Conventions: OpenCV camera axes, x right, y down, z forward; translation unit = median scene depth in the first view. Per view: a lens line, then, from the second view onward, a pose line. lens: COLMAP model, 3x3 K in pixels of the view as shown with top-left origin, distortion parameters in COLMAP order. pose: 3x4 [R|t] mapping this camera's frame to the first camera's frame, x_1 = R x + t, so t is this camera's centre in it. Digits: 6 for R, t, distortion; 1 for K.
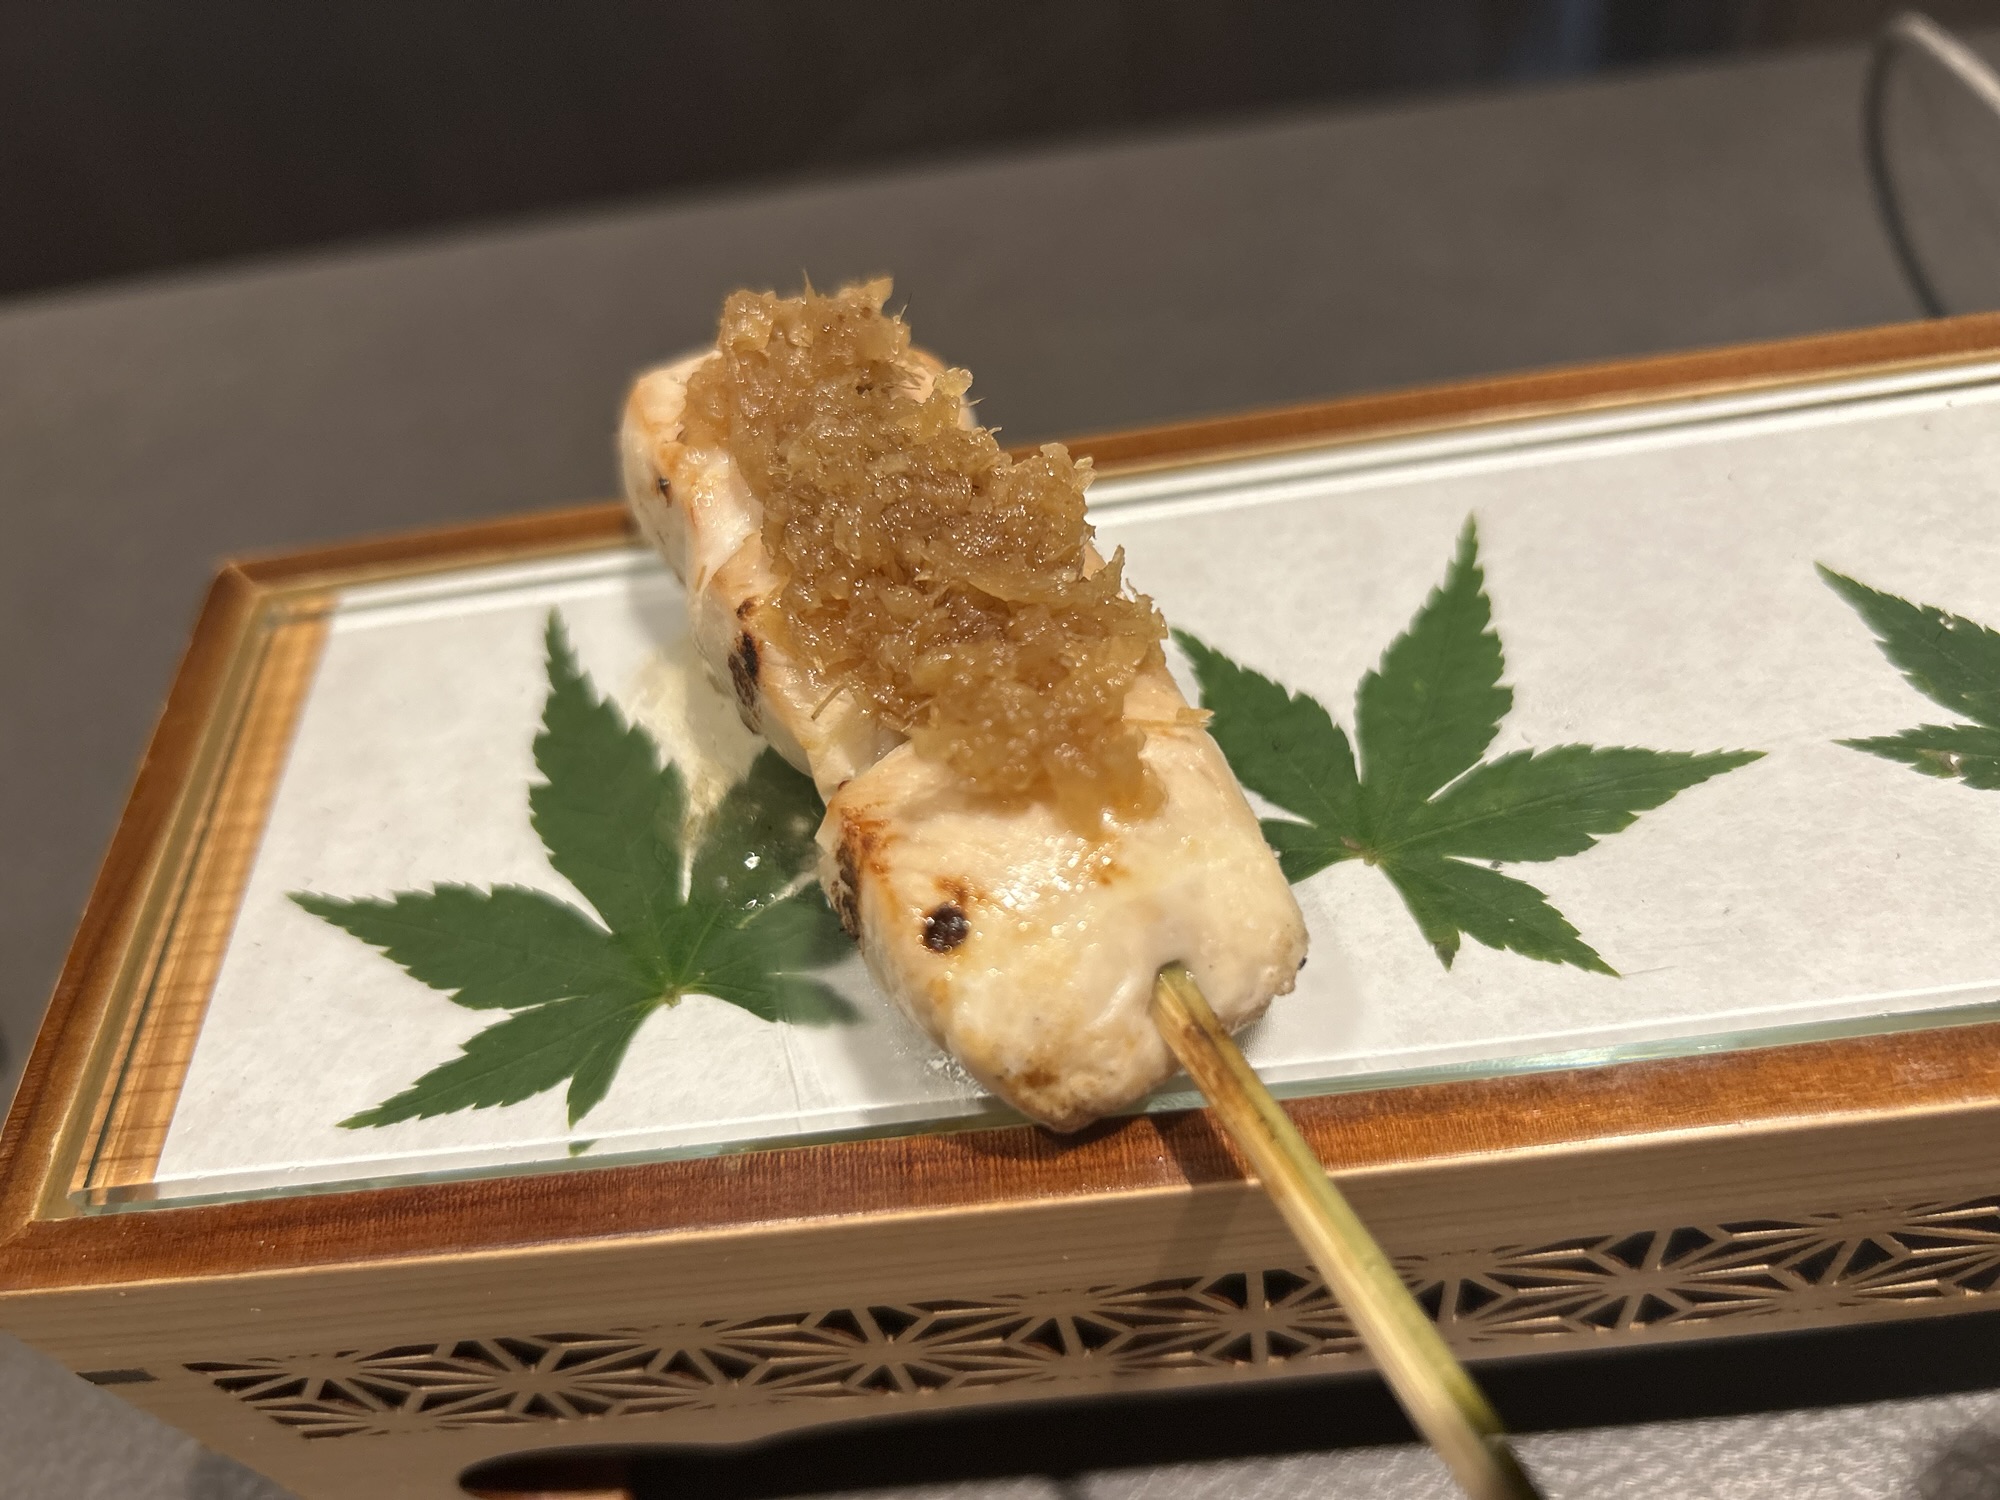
lens RADIAL K [[1567.8, 0, 1006.7], [0, 1567.8, 767.0], [0, 0, 1]] dist [-0.045183, 0.024042]
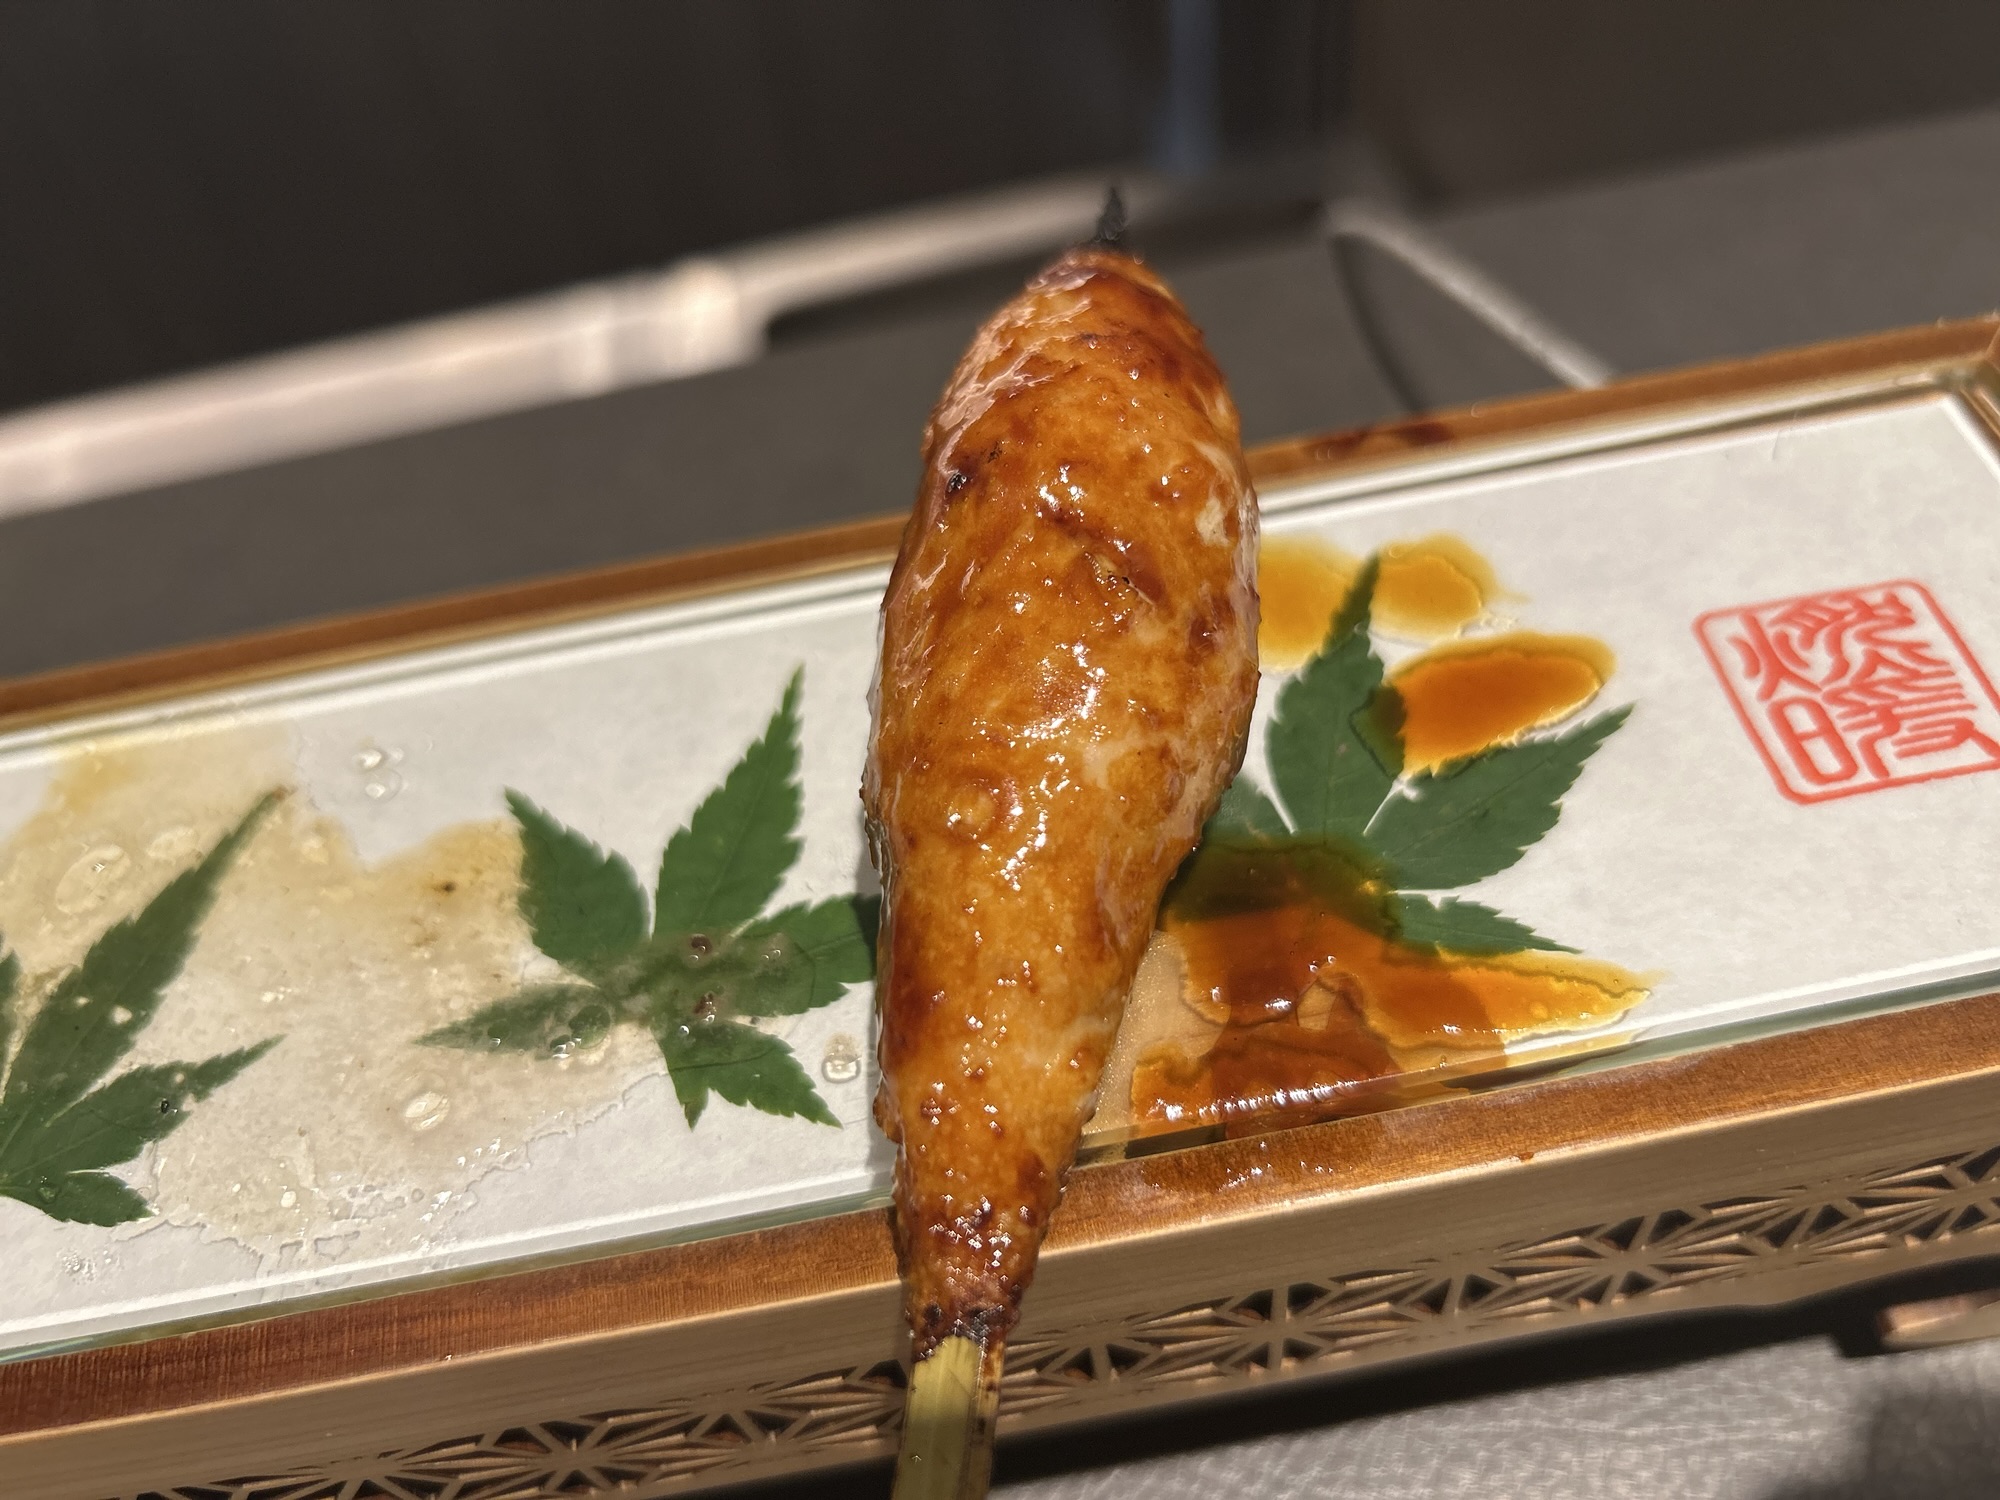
lens RADIAL K [[1567.8, 0, 1031.1], [0, 1567.8, 761.7], [0, 0, 1]] dist [-0.045183, 0.024042]
pose [[0.993033, -0.062211, 0.100074, 0.390861], [0.062302, 0.998055, 0.002218, -0.100321], [-0.100018, 0.004032, 0.994977, -0.074929]]
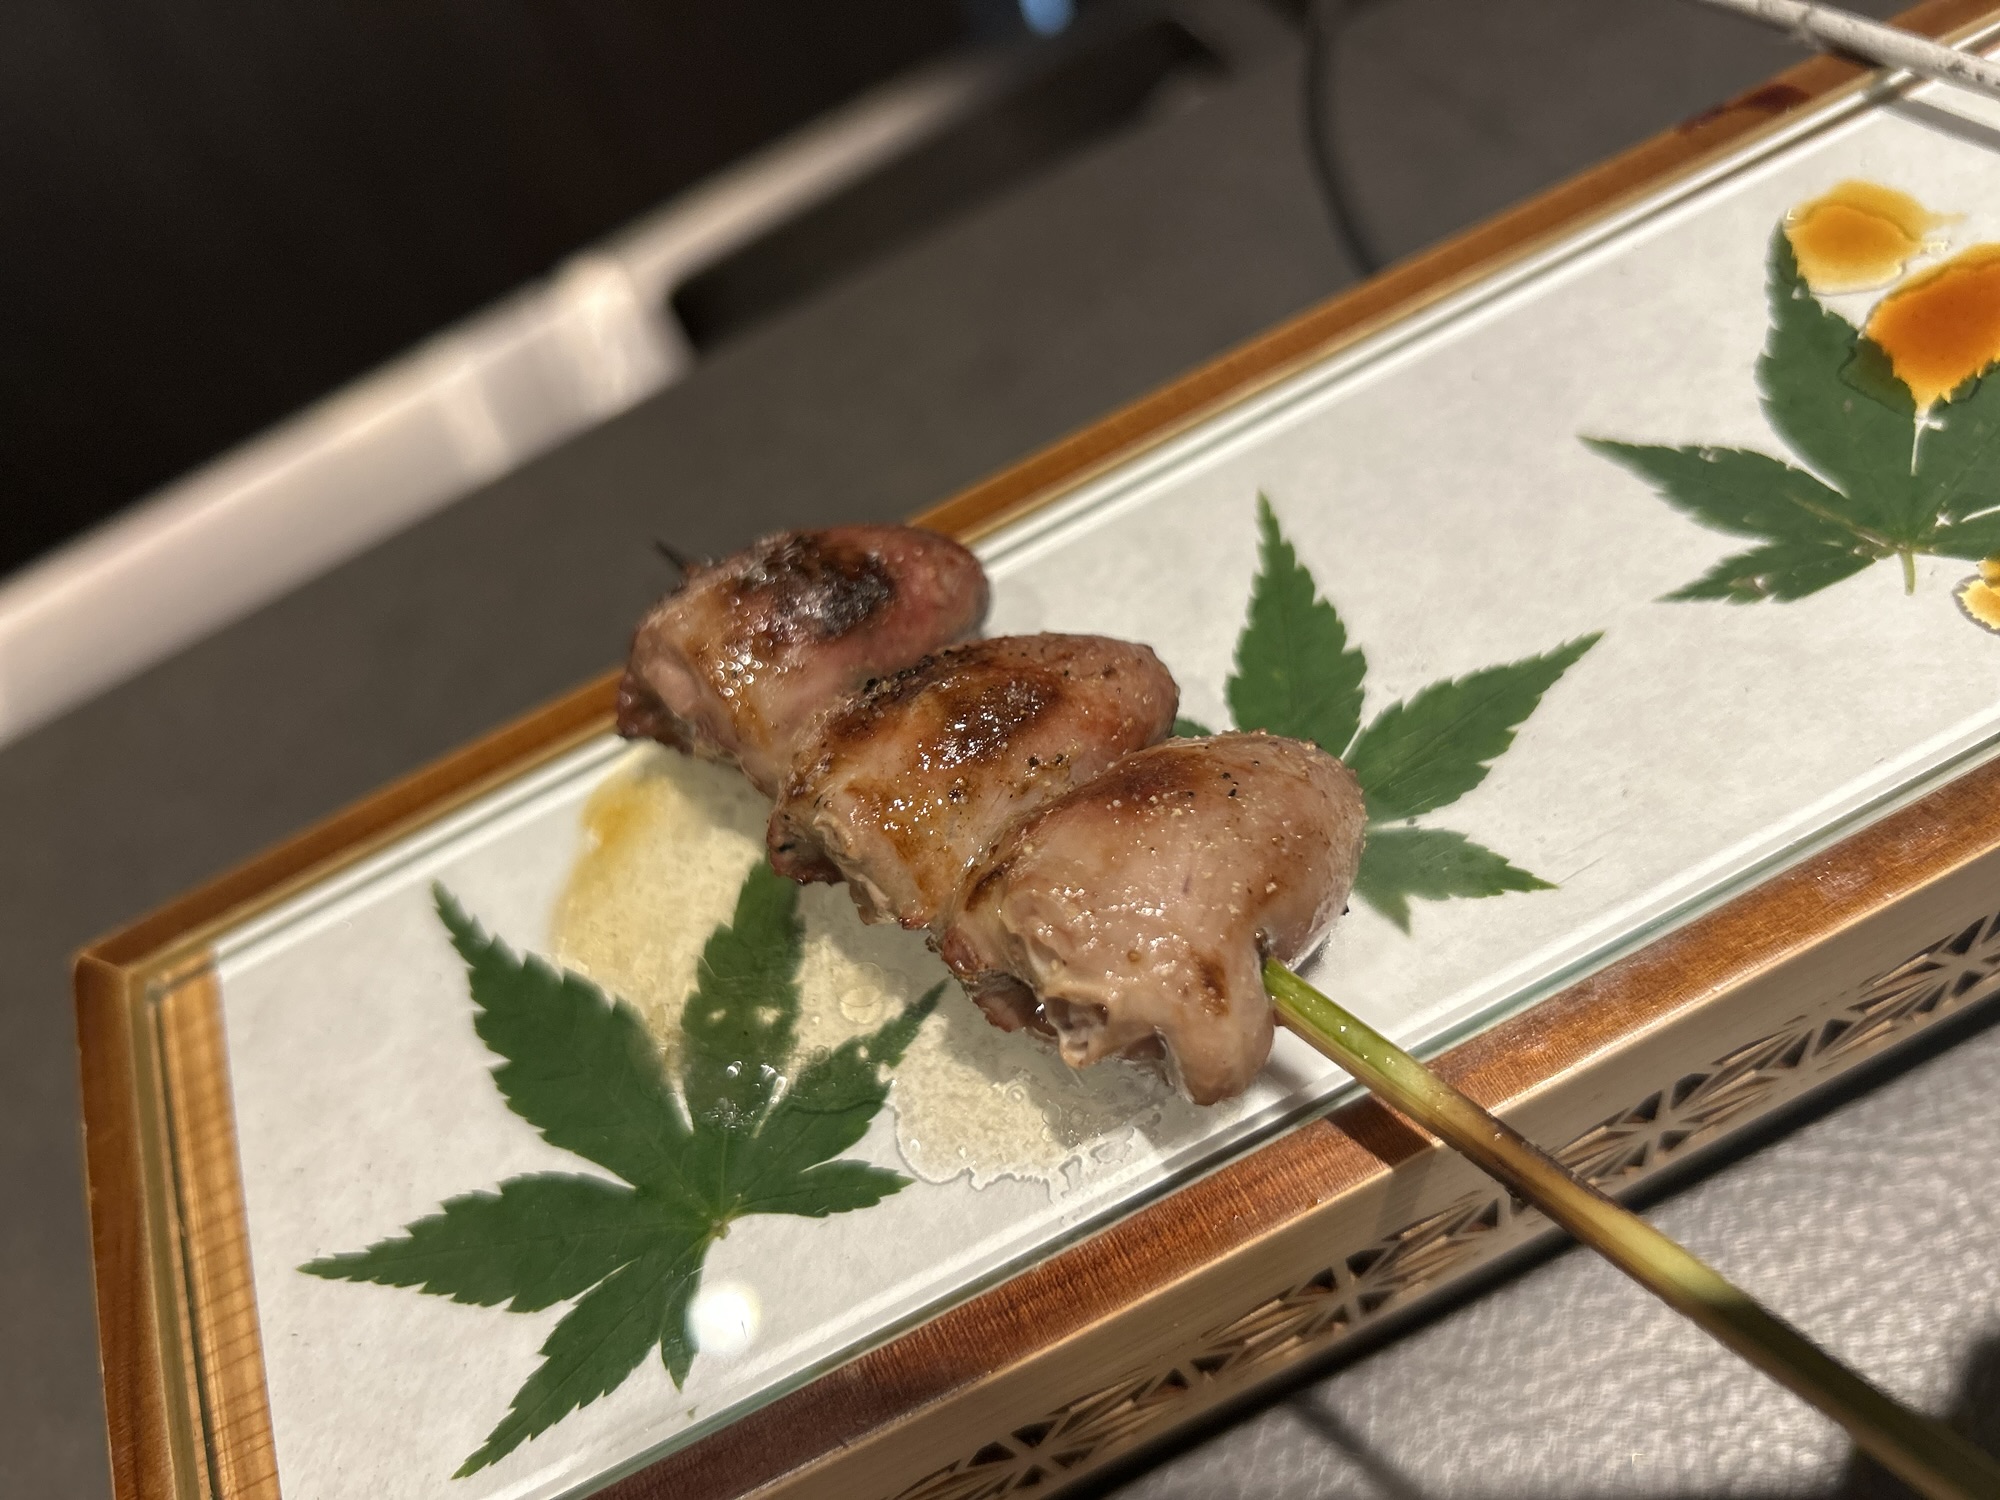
lens RADIAL K [[1567.8, 0, 985.3], [0, 1567.8, 758.5], [0, 0, 1]] dist [-0.045183, 0.024042]
pose [[0.929083, -0.354330, 0.106094, -0.053296], [0.349547, 0.934909, 0.061339, -0.140256], [-0.120923, -0.019904, 0.992462, -0.022556]]
